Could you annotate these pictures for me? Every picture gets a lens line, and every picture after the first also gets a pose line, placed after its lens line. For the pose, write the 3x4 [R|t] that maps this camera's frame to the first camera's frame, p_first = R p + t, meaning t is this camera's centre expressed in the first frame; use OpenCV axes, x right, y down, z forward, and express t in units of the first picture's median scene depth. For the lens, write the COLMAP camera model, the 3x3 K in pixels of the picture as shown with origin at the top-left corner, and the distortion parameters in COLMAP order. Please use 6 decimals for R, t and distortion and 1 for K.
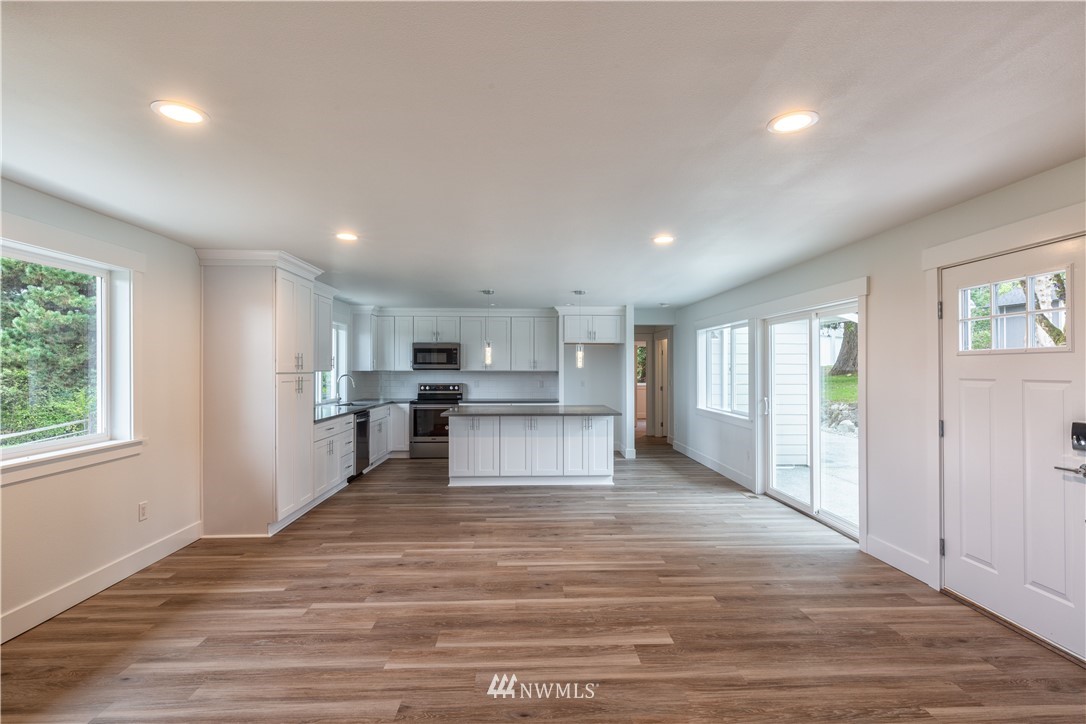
lens RADIAL K [[512.0, 0, 513.9], [0, 512.0, 368.7], [0, 0, 1]] dist [0.010566, -0.001714]
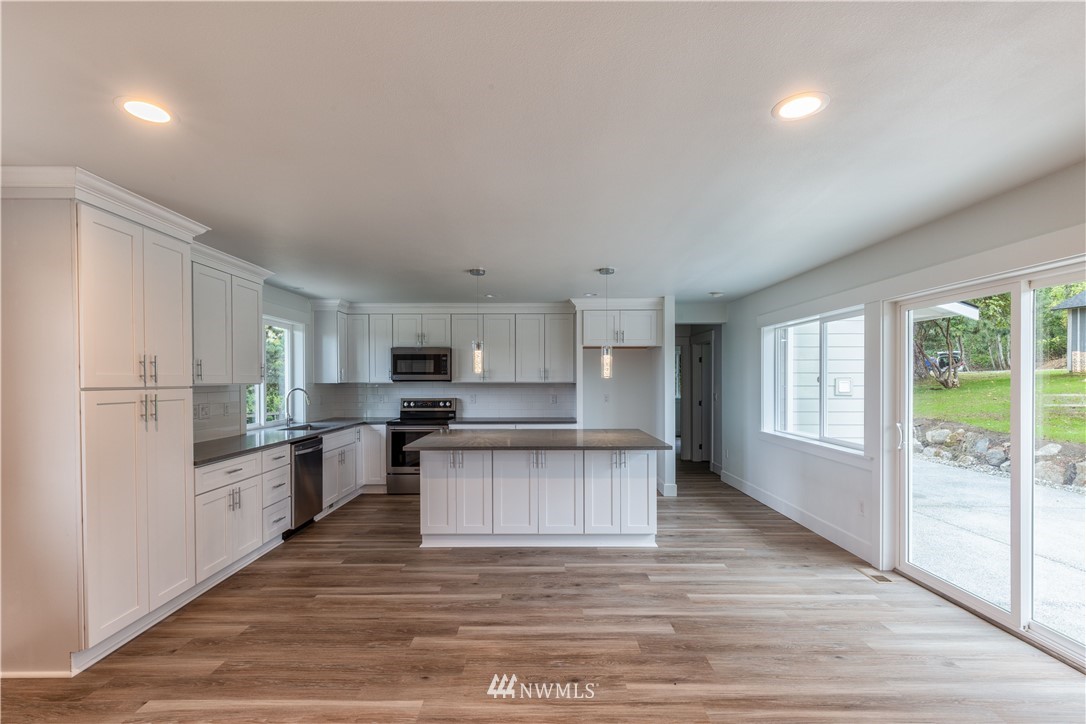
lens RADIAL K [[512.0, 0, 530.6], [0, 512.0, 387.9], [0, 0, 1]] dist [0.010566, -0.001714]
pose [[0.999995, -0.003164, 0.000824, 0.022777], [0.003150, 0.999870, 0.015792, 0.000010], [-0.000874, -0.015789, 0.999875, 0.291688]]
